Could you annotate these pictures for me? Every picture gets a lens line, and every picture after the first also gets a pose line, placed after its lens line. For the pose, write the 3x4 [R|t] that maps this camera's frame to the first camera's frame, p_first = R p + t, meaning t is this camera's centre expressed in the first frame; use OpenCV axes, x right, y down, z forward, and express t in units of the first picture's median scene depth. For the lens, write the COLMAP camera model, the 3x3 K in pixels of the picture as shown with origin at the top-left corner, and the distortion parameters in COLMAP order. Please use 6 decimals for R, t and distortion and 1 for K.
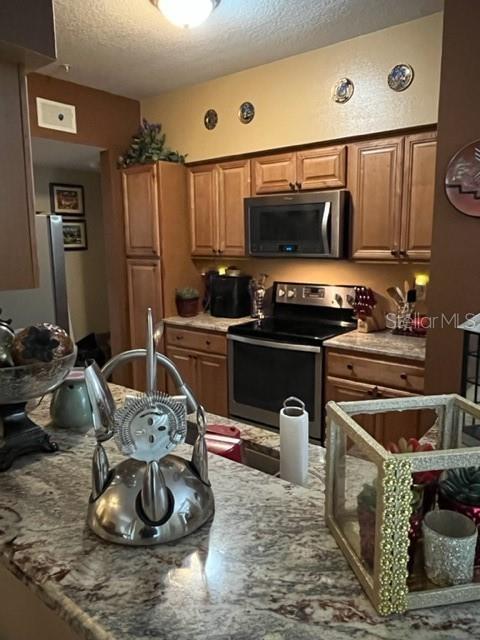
lens RADIAL K [[459.8, 0, 240.9], [0, 459.8, 321.9], [0, 0, 1]] dist [0.005285, -0.011508]
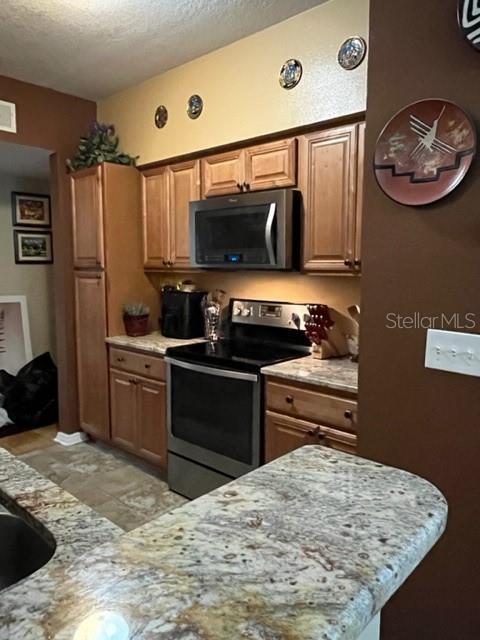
lens RADIAL K [[459.8, 0, 242.4], [0, 459.8, 322.5], [0, 0, 1]] dist [0.005285, -0.011508]
pose [[0.997845, 0.022171, -0.061749, 0.163928], [-0.025455, 0.998274, -0.052925, 0.004559], [0.060469, 0.054383, 0.996688, 0.141562]]
